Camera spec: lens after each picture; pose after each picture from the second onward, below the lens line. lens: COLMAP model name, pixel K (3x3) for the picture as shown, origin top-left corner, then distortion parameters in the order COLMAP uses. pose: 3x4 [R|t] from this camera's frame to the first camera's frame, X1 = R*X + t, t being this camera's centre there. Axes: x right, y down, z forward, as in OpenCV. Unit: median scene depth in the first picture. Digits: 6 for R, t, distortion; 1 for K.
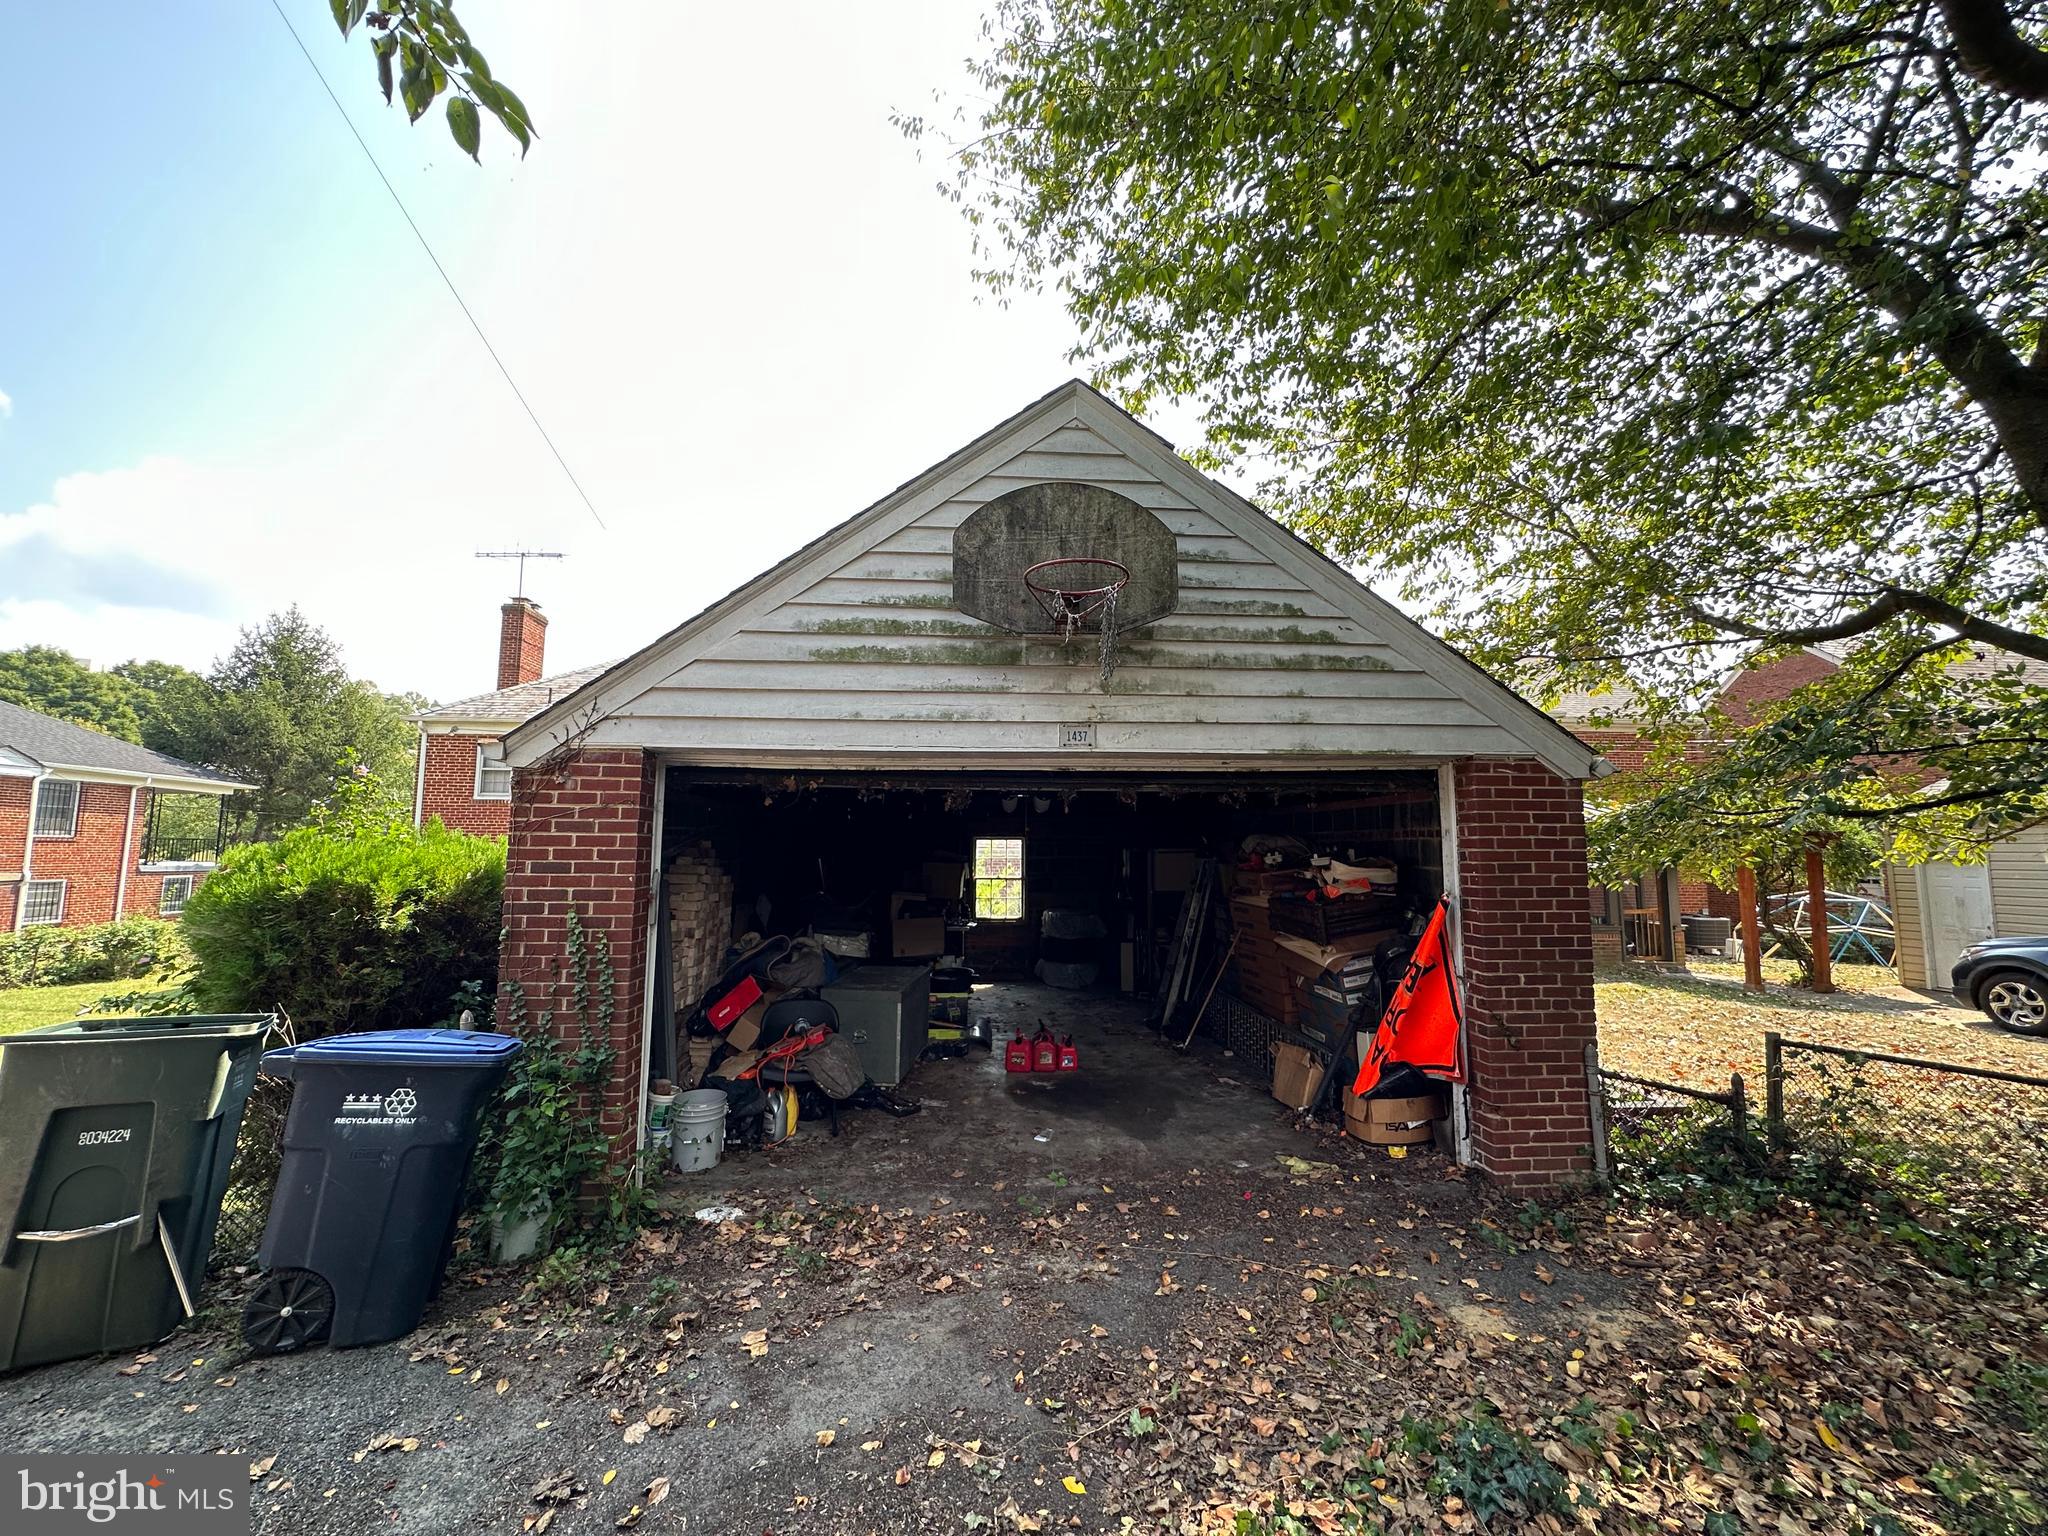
lens RADIAL K [[821.8, 0, 1014.7], [0, 821.8, 763.6], [0, 0, 1]] dist [-0.010860, 0.003469]
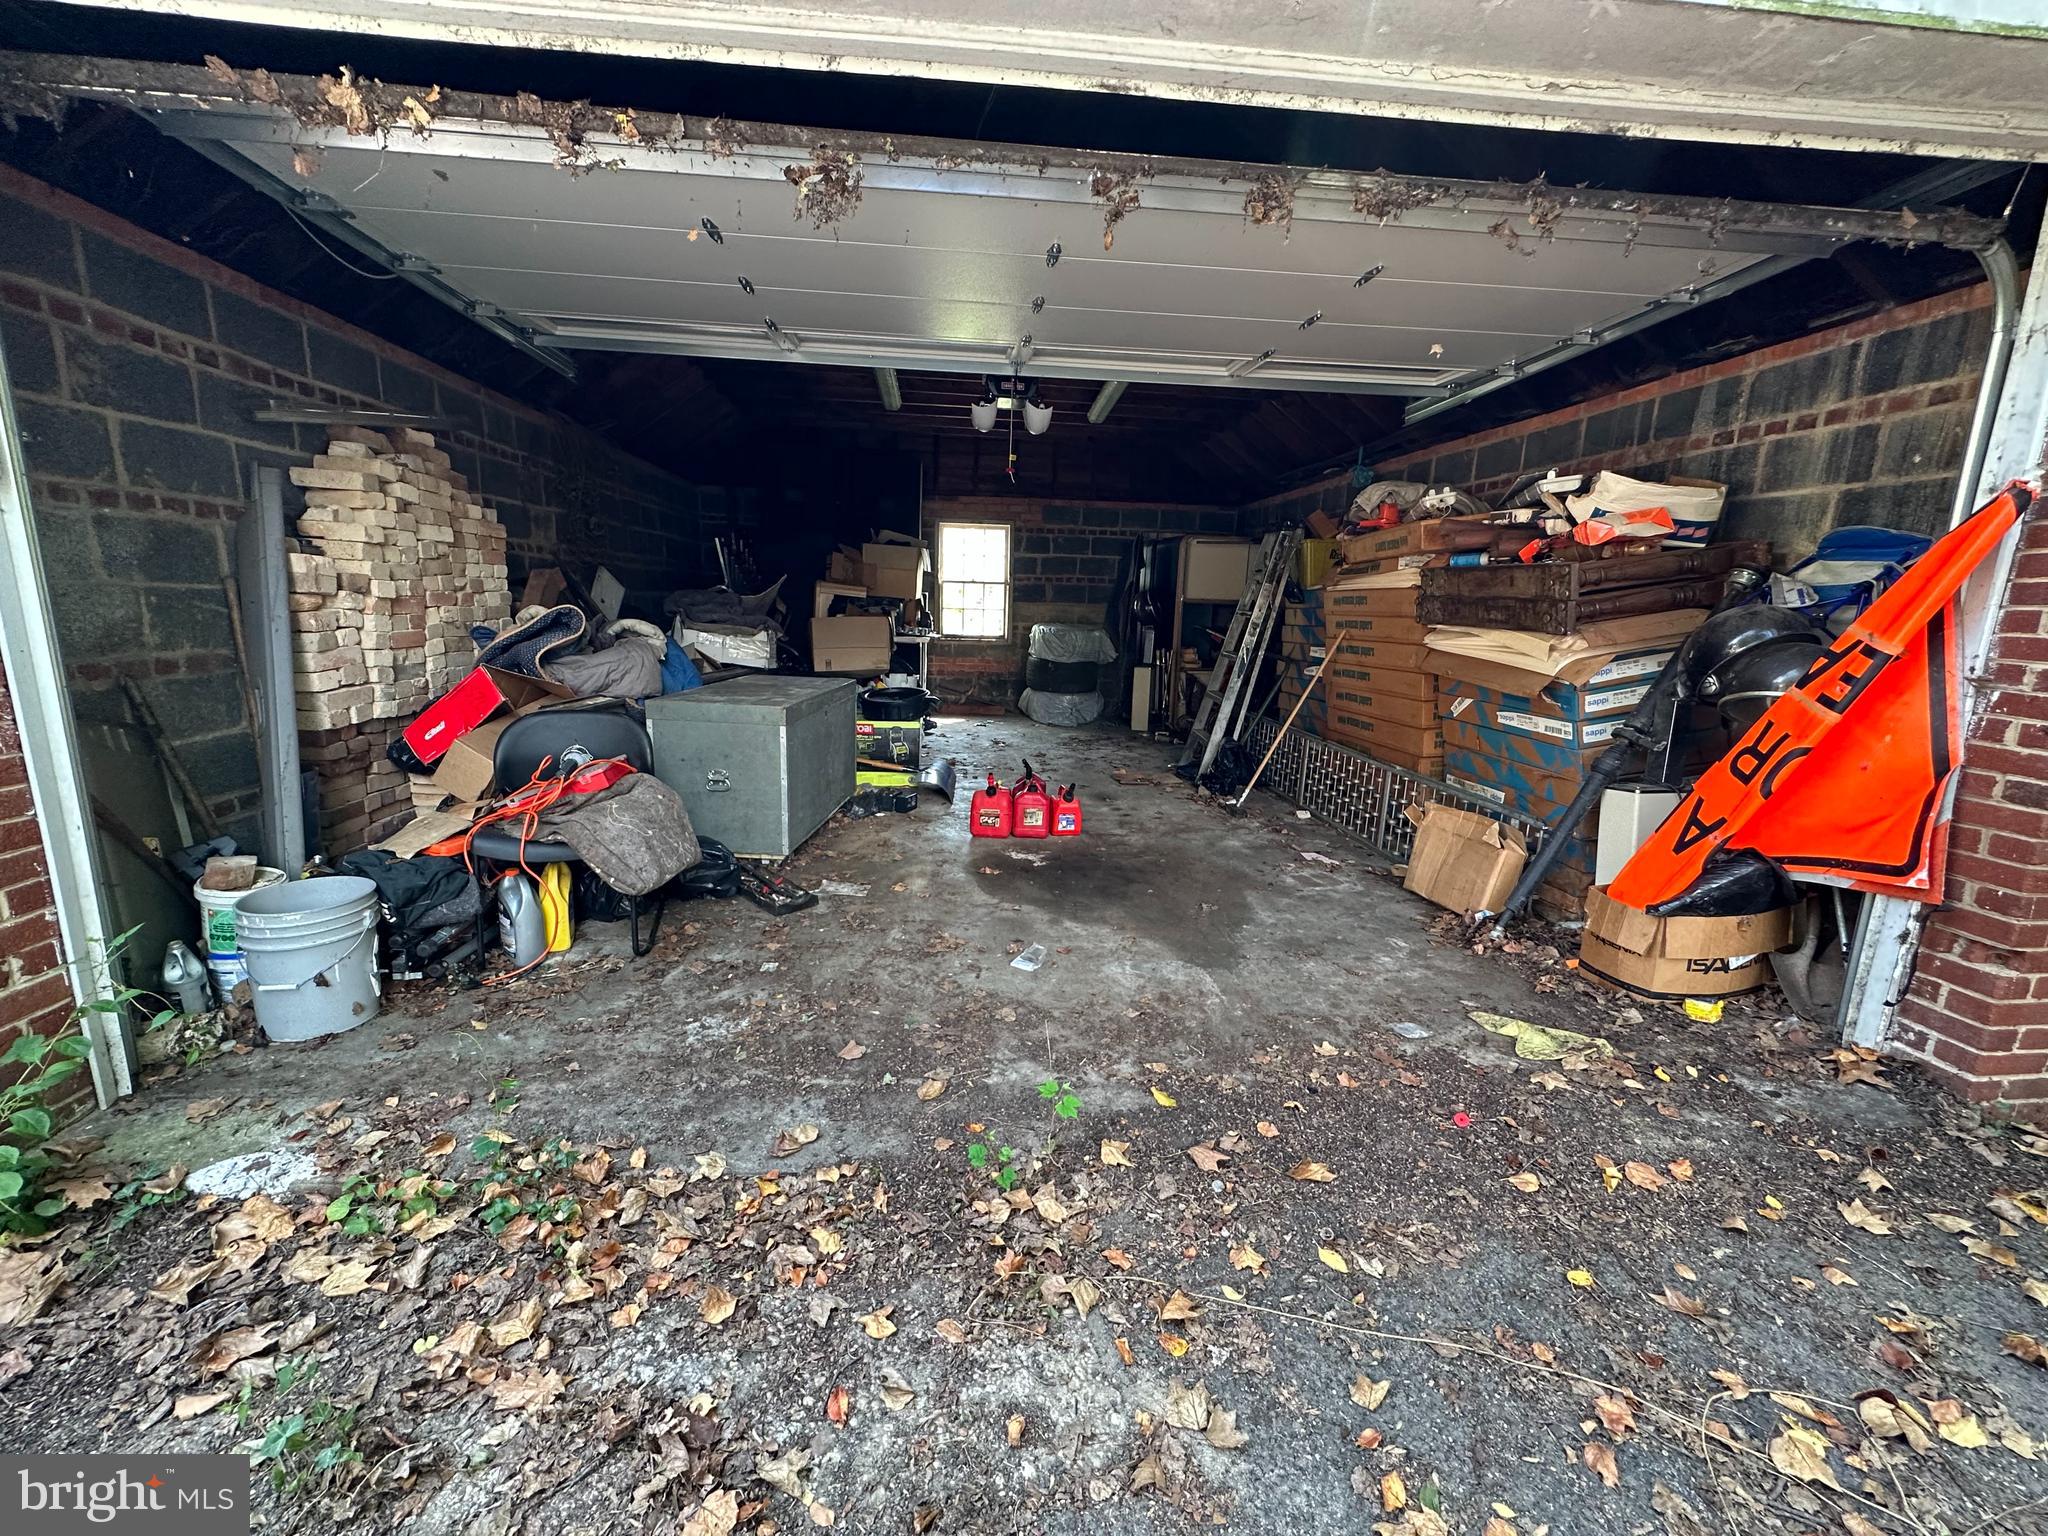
lens RADIAL K [[821.8, 0, 1014.7], [0, 821.8, 763.6], [0, 0, 1]] dist [-0.010860, 0.003469]
pose [[0.999611, 0.019790, 0.019639, 0.012939], [-0.024669, 0.956004, 0.292315, 0.168906], [-0.012990, -0.292686, 0.956120, 0.512918]]
